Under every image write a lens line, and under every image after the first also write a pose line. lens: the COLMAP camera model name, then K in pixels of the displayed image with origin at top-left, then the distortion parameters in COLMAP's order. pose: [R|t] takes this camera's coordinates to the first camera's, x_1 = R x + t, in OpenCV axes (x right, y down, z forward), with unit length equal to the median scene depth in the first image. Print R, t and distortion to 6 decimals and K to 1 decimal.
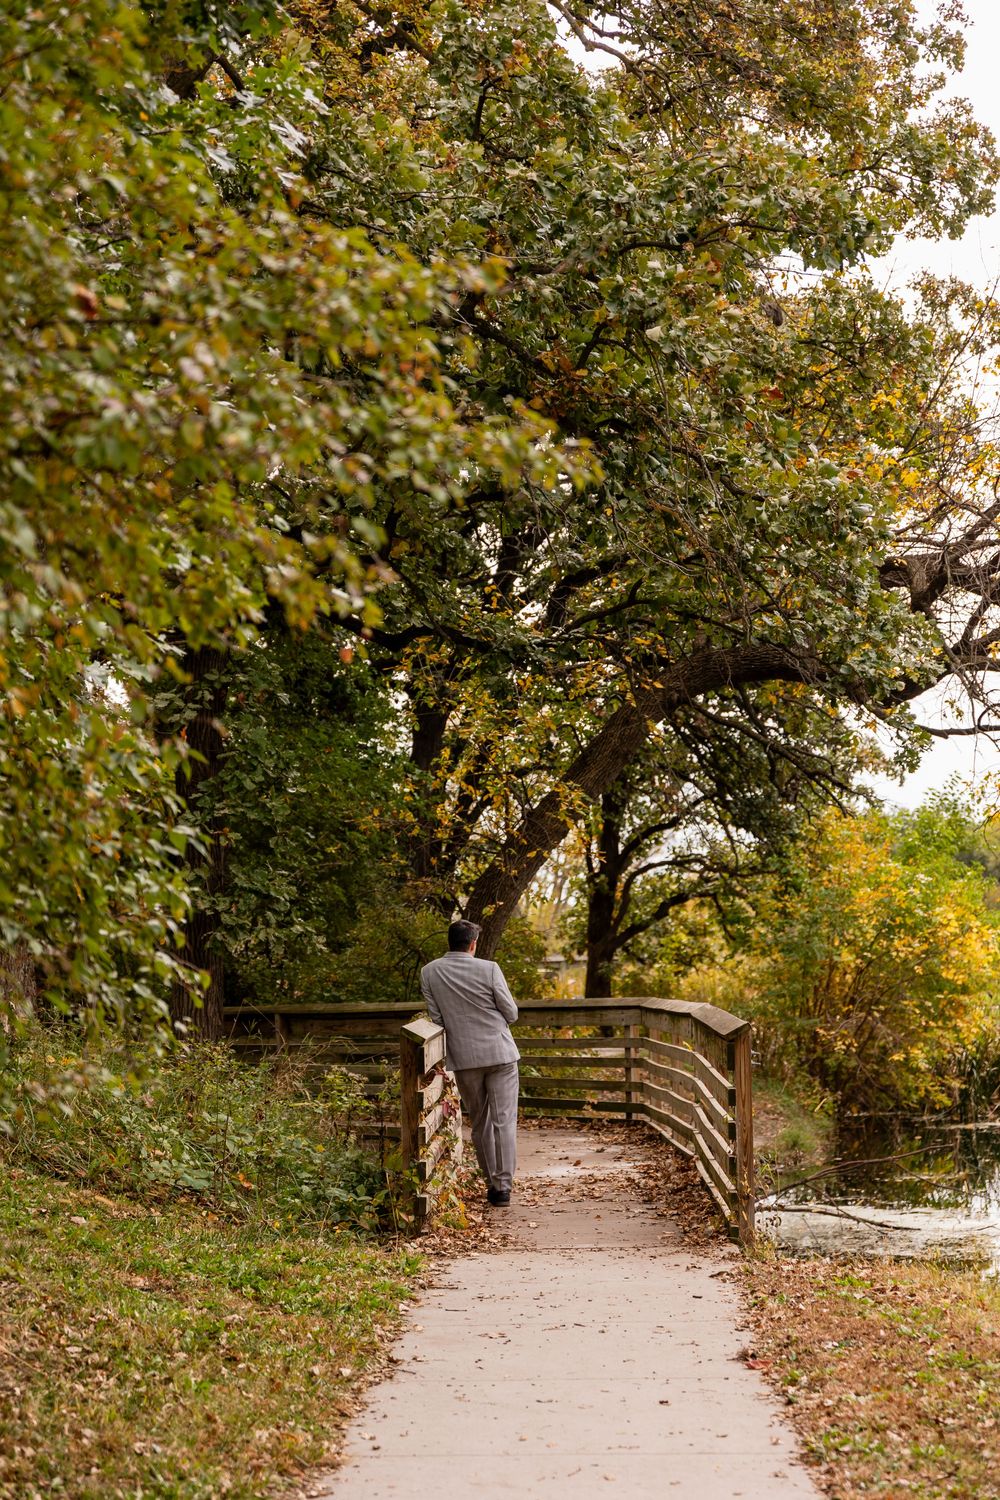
lens RADIAL K [[3103.1, 0, 496.9], [0, 3103.1, 751.3], [0, 0, 1]] dist [0.454490, 0.000000]
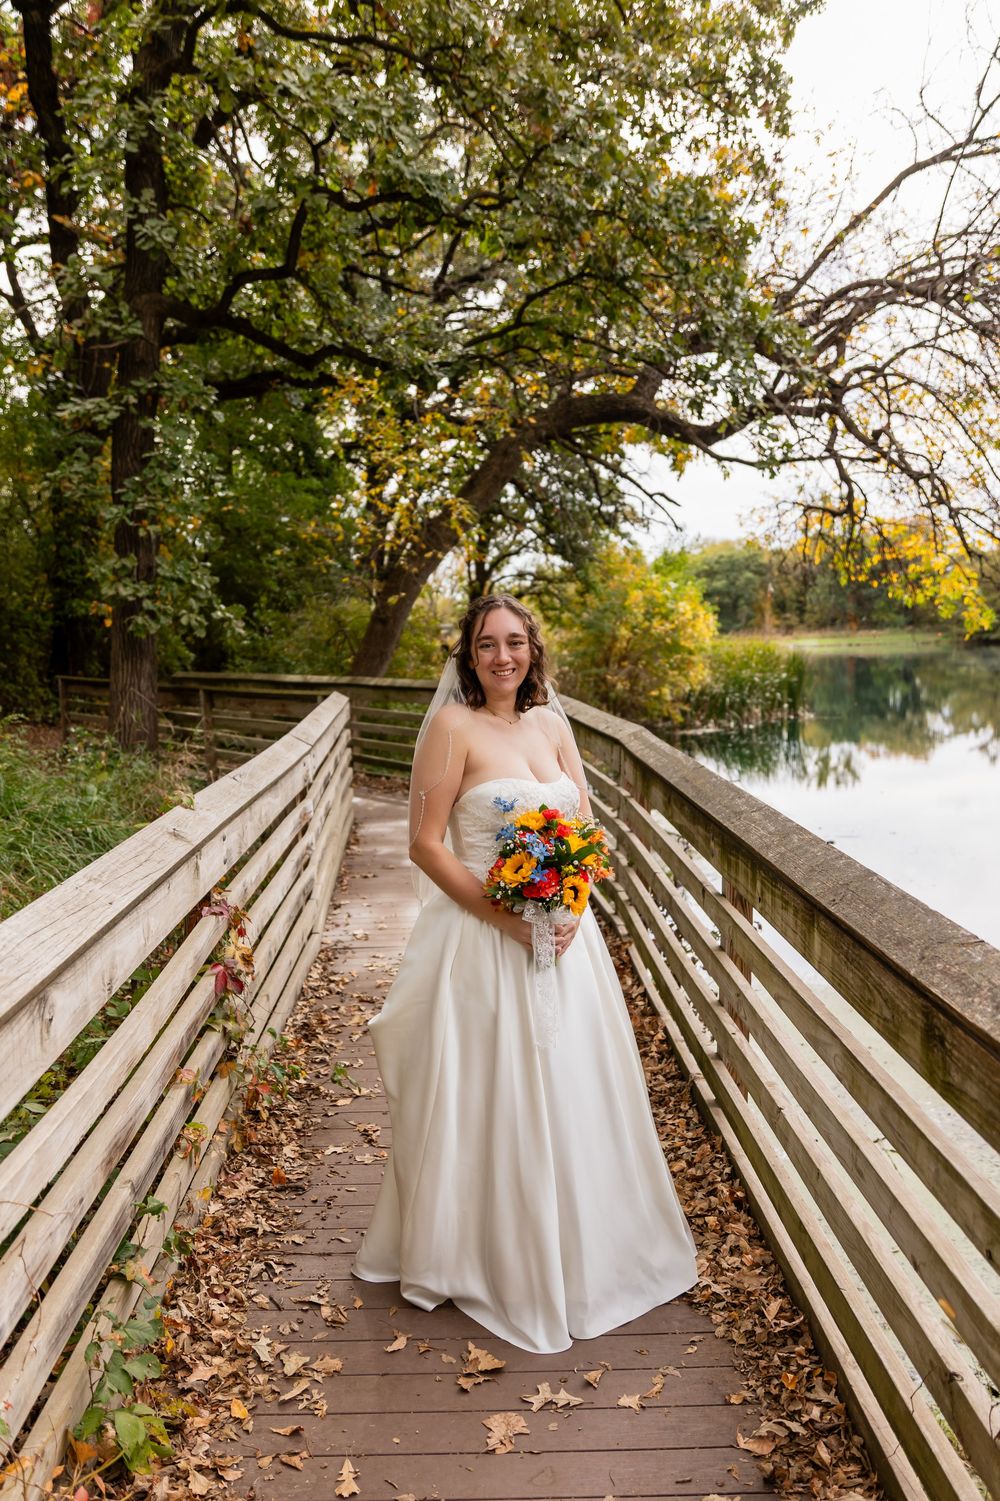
lens RADIAL K [[1254.1, 0, 471.7], [0, 1254.1, 809.6], [0, 0, 1]] dist [-0.043526, 0.034593]
pose [[0.999292, 0.008908, 0.036566, 0.006967], [-0.016524, 0.976776, 0.213626, 0.016013], [-0.033814, -0.214079, 0.976231, 0.310600]]
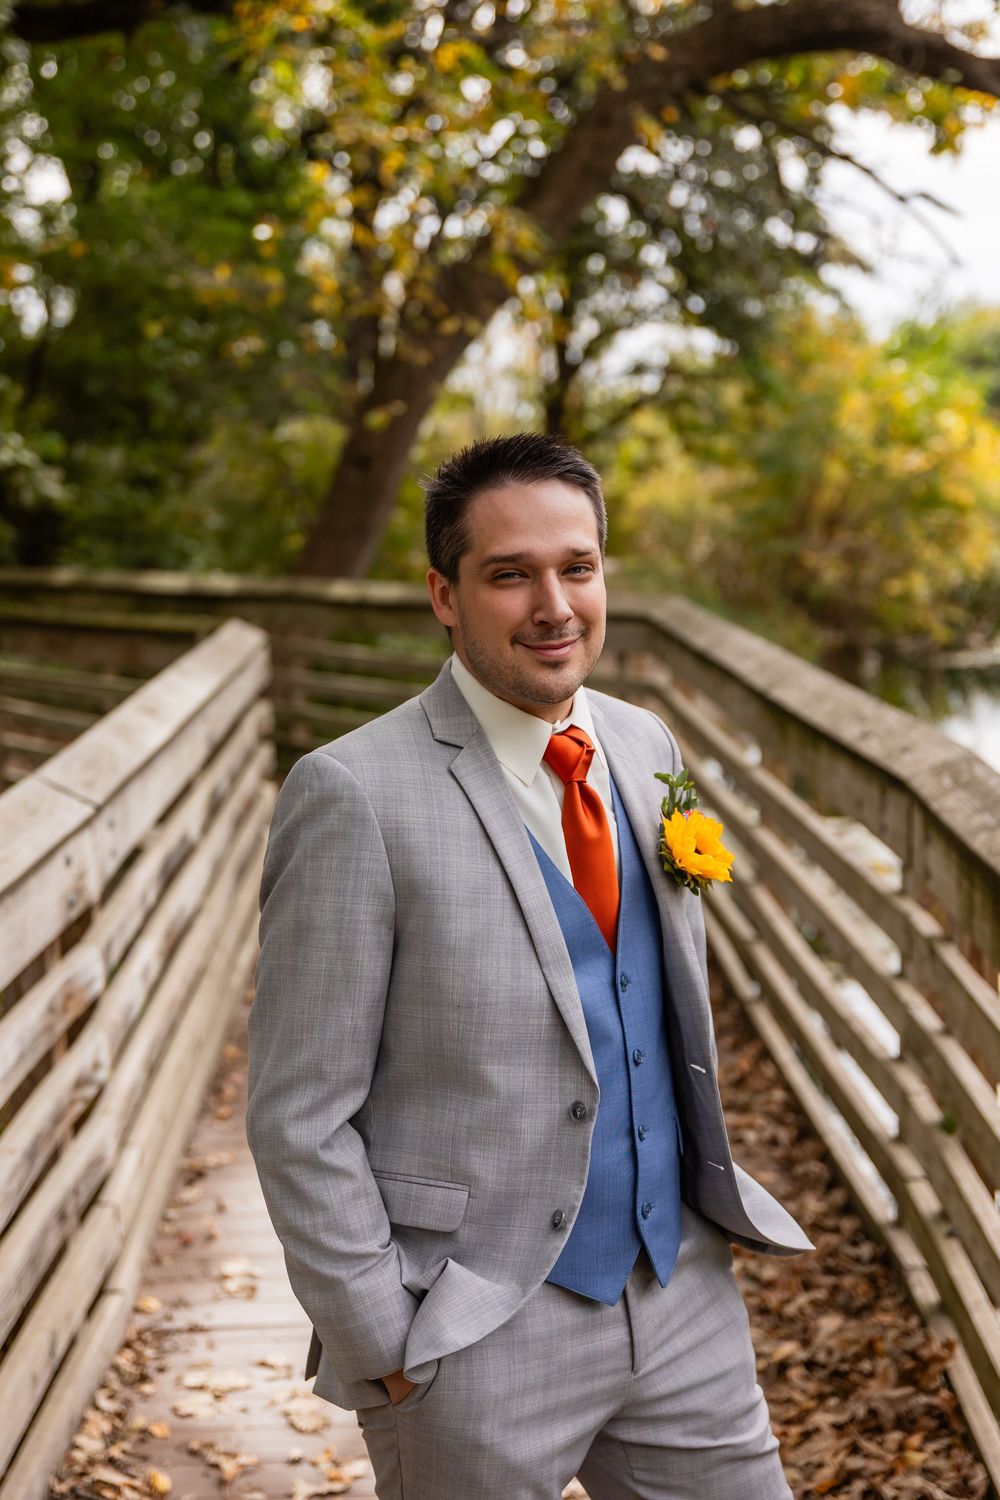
lens RADIAL K [[2232.3, 0, 499.4], [0, 2232.3, 749.0], [0, 0, 1]] dist [-0.061017, 0.000000]
pose [[0.999932, -0.003836, 0.010985, 0.009939], [0.001606, 0.980551, 0.196257, 0.018112], [-0.011524, -0.196226, 0.980491, 0.351230]]
